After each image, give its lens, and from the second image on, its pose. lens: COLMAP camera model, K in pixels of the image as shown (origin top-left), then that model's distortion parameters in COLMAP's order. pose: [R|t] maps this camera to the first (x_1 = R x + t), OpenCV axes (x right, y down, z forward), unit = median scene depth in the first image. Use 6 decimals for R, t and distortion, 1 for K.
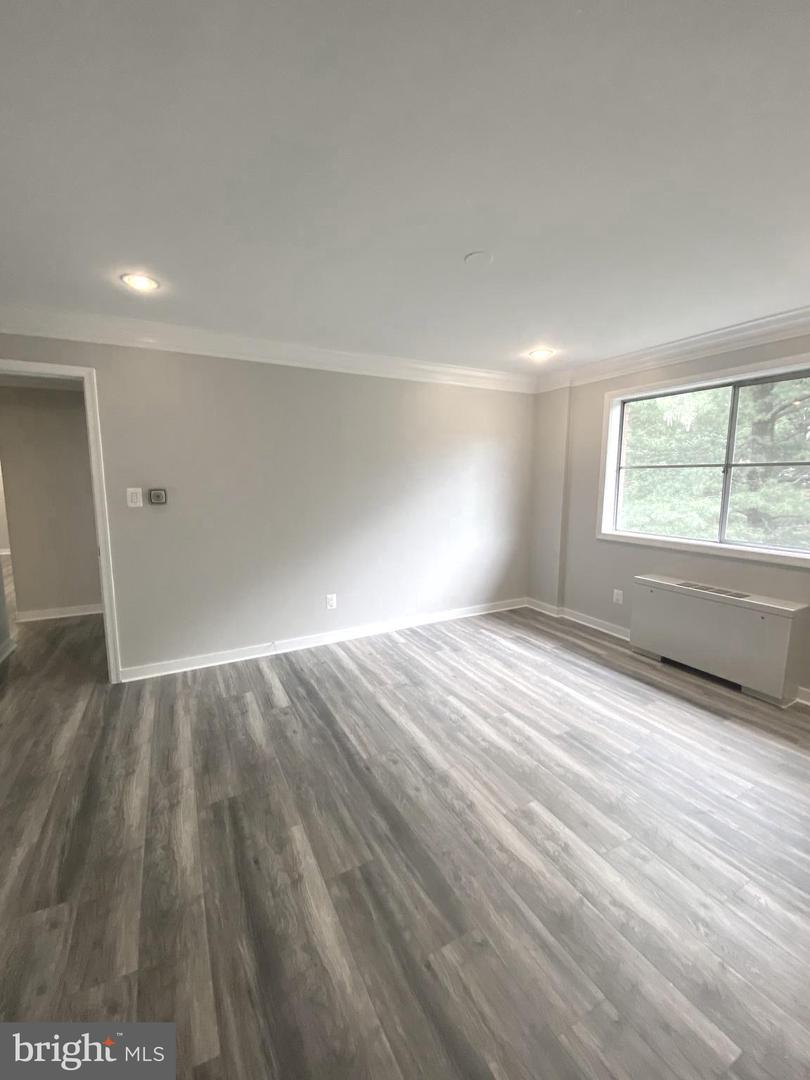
lens RADIAL K [[441.1, 0, 412.0], [0, 441.1, 535.5], [0, 0, 1]] dist [0.013780, -0.007421]
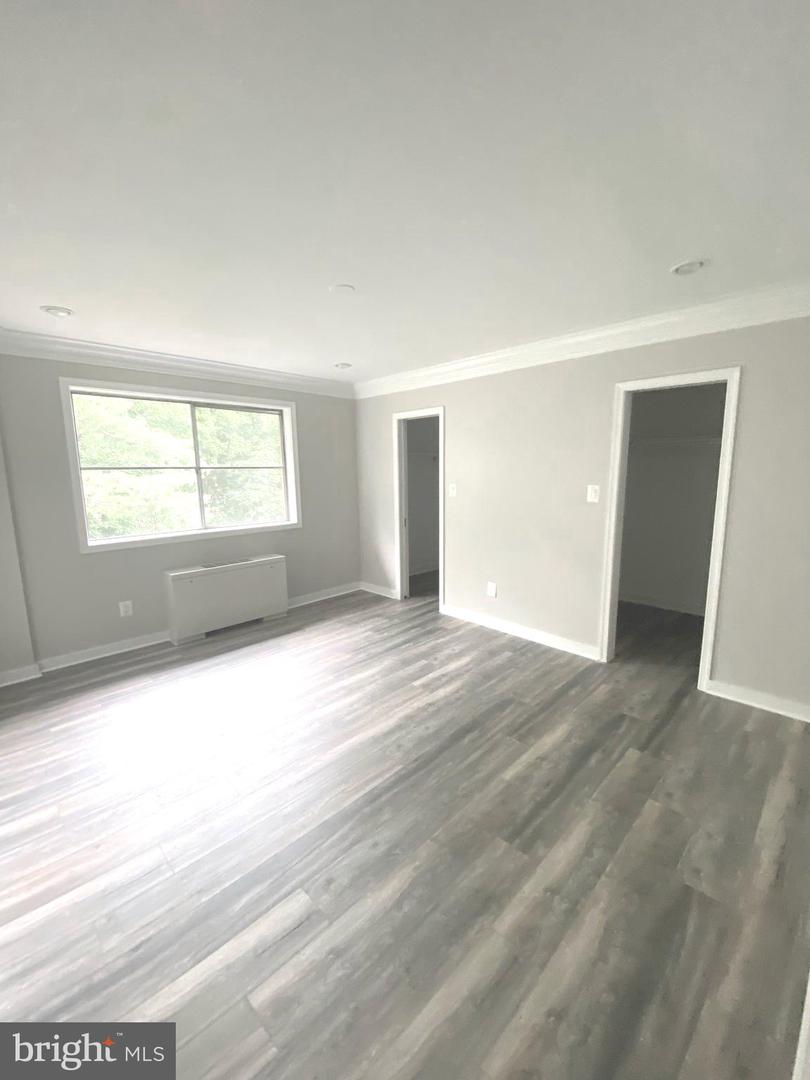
lens RADIAL K [[441.1, 0, 397.3], [0, 441.1, 533.5], [0, 0, 1]] dist [0.013780, -0.007421]
pose [[-0.267853, -0.148029, 0.952020, -1.019329], [0.142305, 0.971210, 0.191051, -0.207795], [-0.952892, 0.186651, -0.239077, 1.199978]]
